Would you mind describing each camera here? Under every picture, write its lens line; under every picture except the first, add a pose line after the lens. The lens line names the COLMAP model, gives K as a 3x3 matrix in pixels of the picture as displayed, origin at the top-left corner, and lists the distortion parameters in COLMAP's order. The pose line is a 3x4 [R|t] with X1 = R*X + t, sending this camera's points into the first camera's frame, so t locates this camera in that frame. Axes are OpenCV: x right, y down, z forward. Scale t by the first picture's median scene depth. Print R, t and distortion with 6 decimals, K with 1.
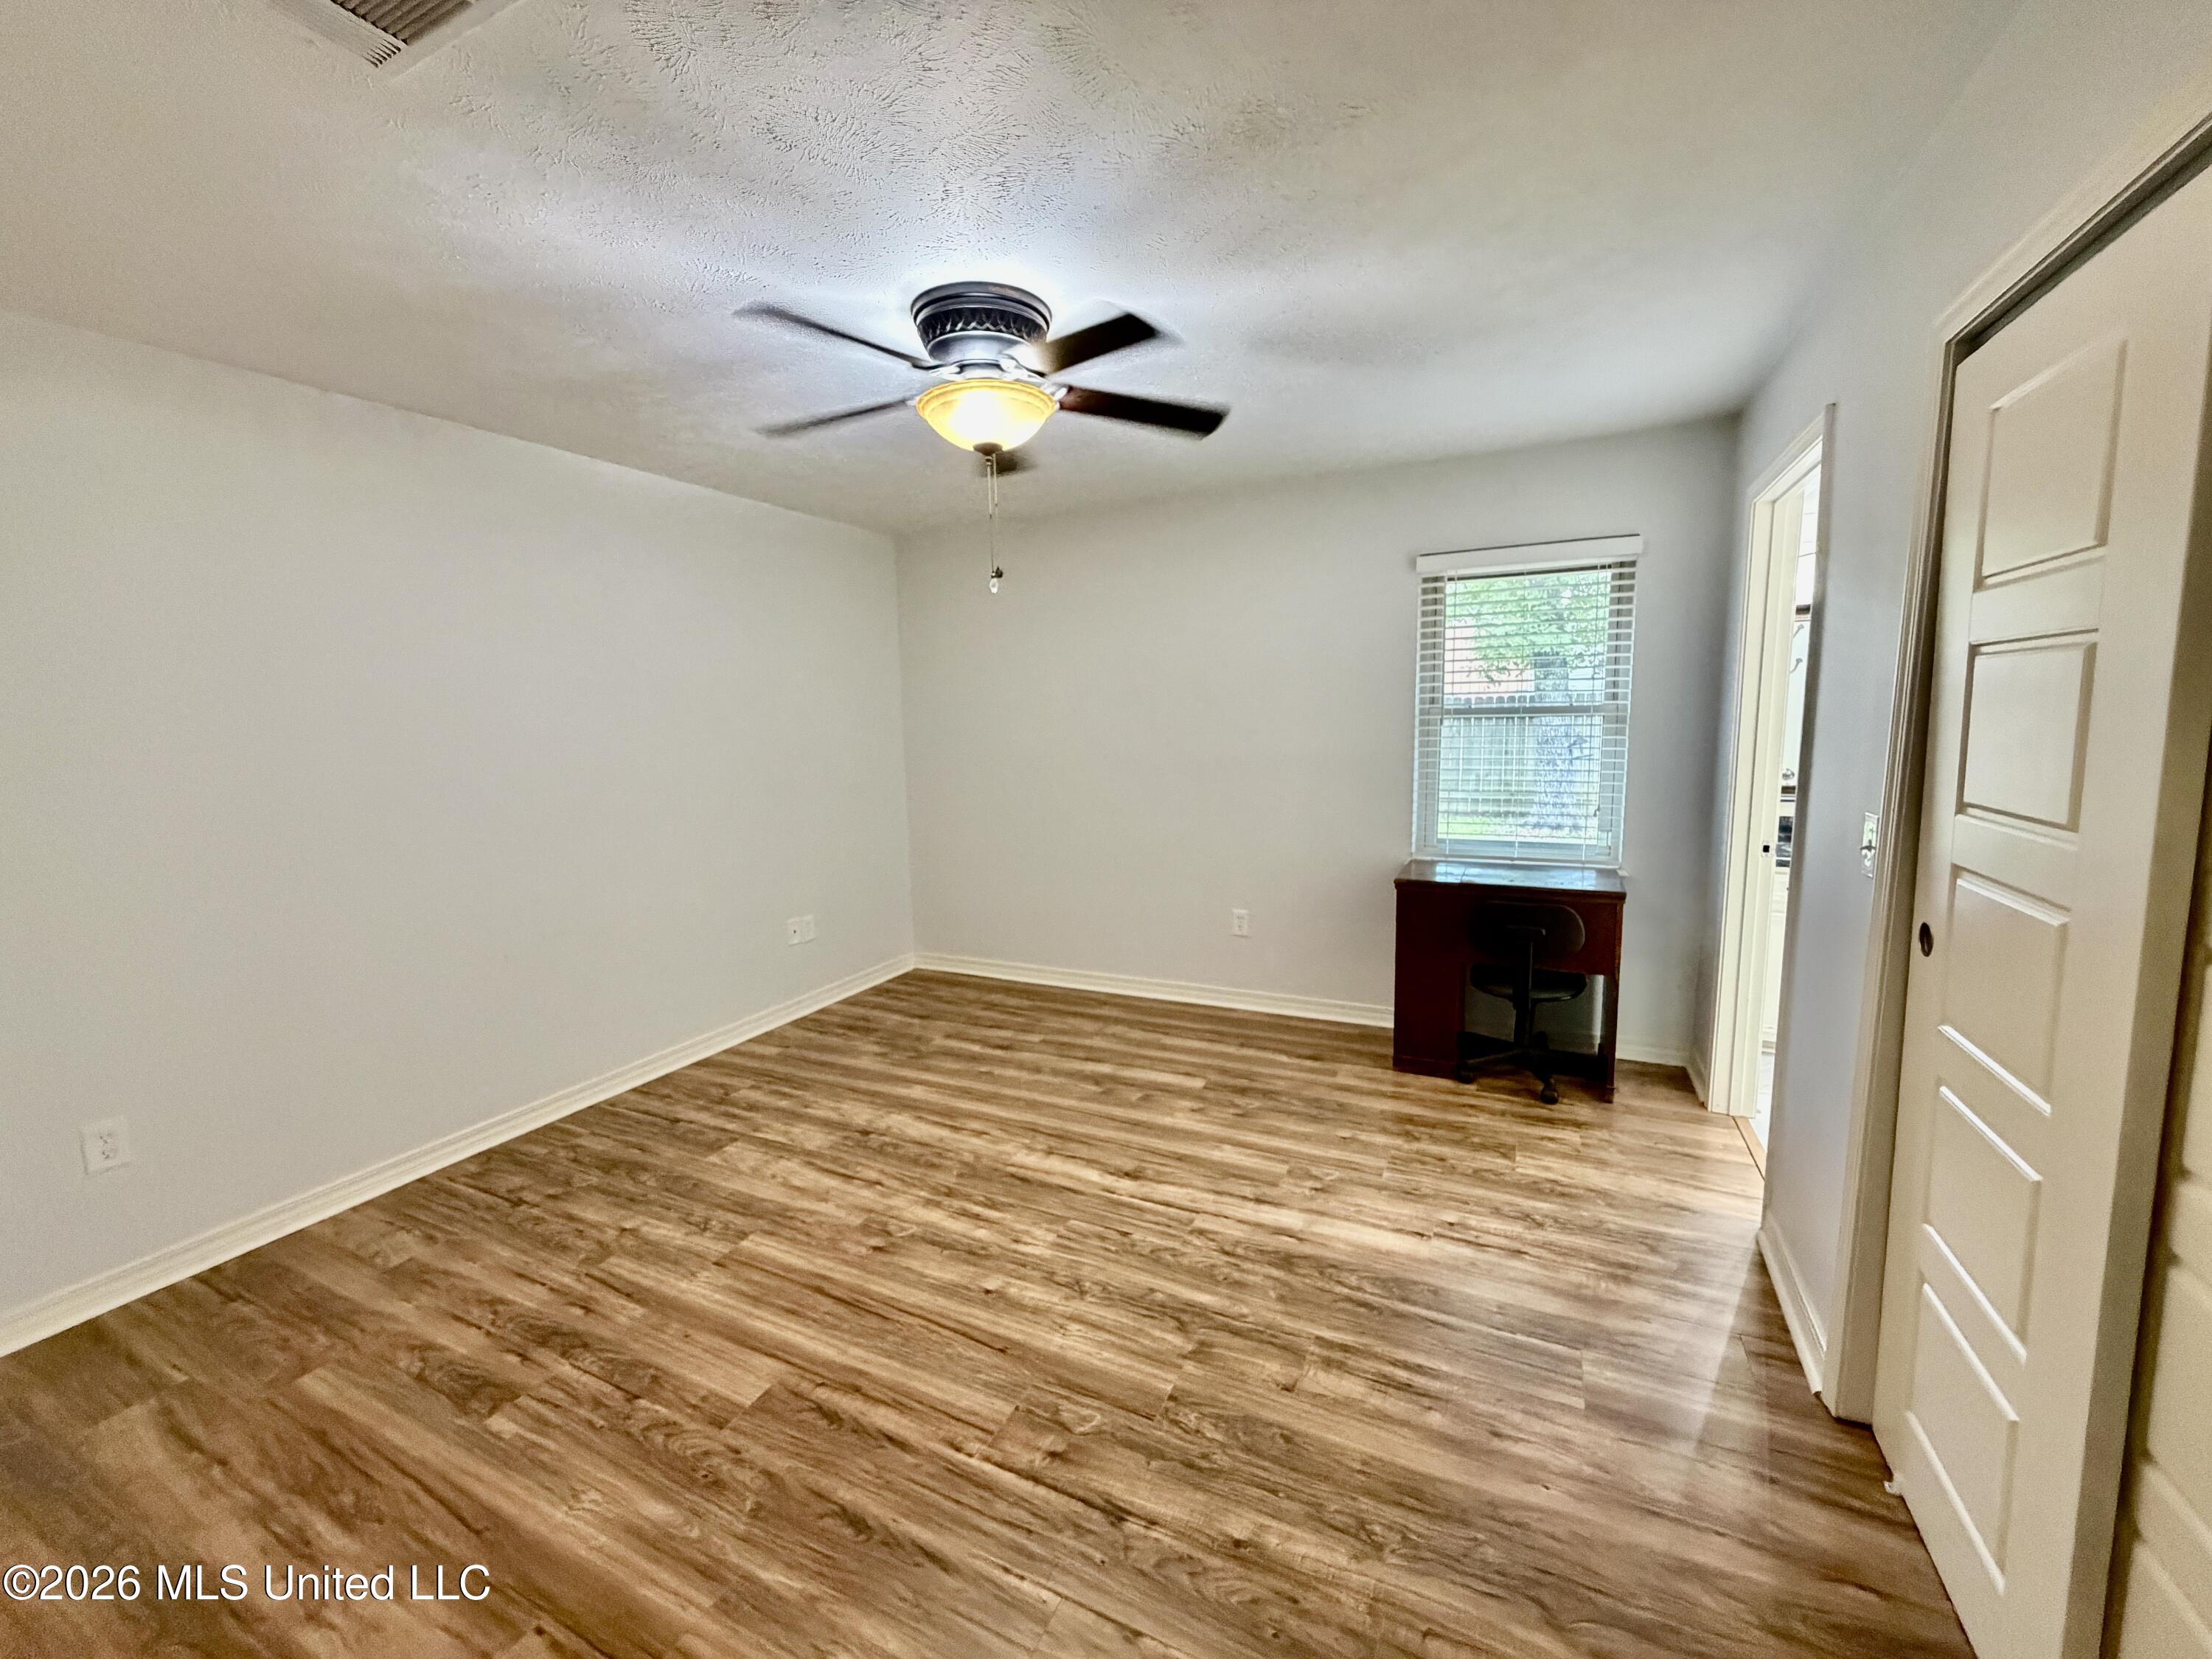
lens RADIAL K [[880.8, 0, 1098.9], [0, 880.8, 832.1], [0, 0, 1]] dist [0.000305, 0.000114]
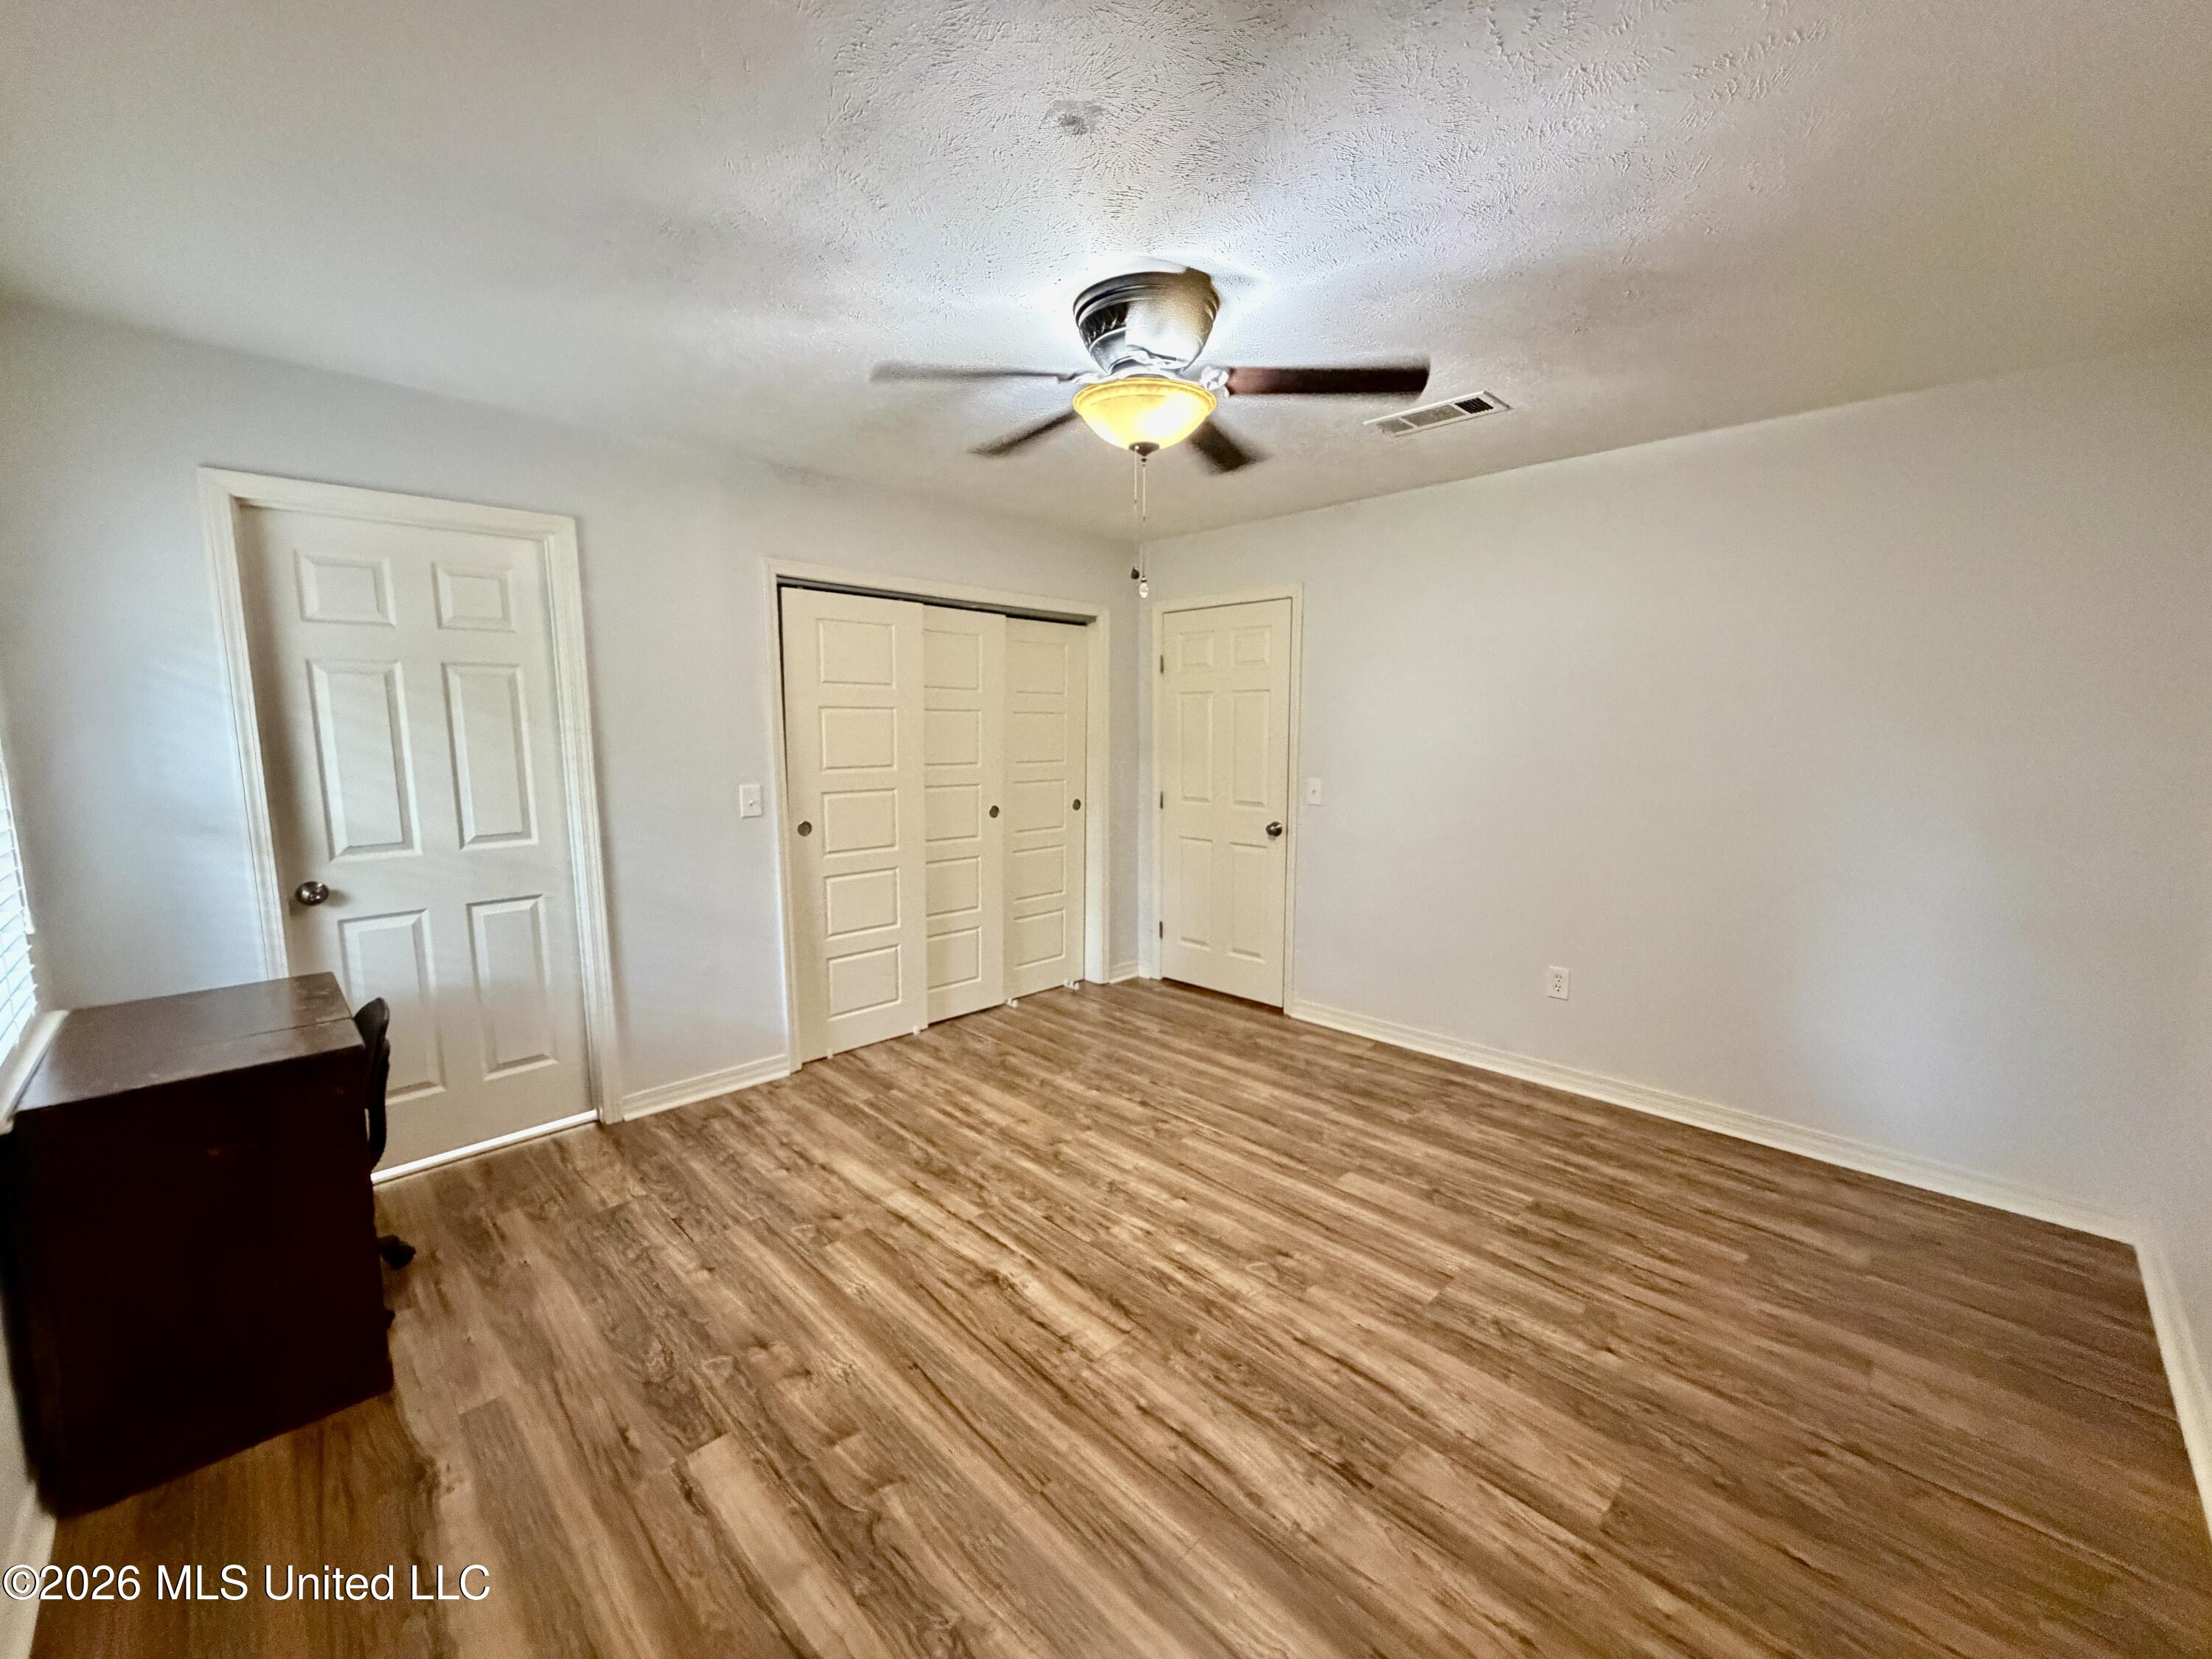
lens RADIAL K [[880.8, 0, 1098.9], [0, 880.8, 832.1], [0, 0, 1]] dist [0.000305, 0.000114]
pose [[-0.945051, -0.014810, 0.326589, -0.381905], [0.066507, 0.969375, 0.236409, -0.248407], [-0.320088, 0.245139, -0.915123, 1.914233]]
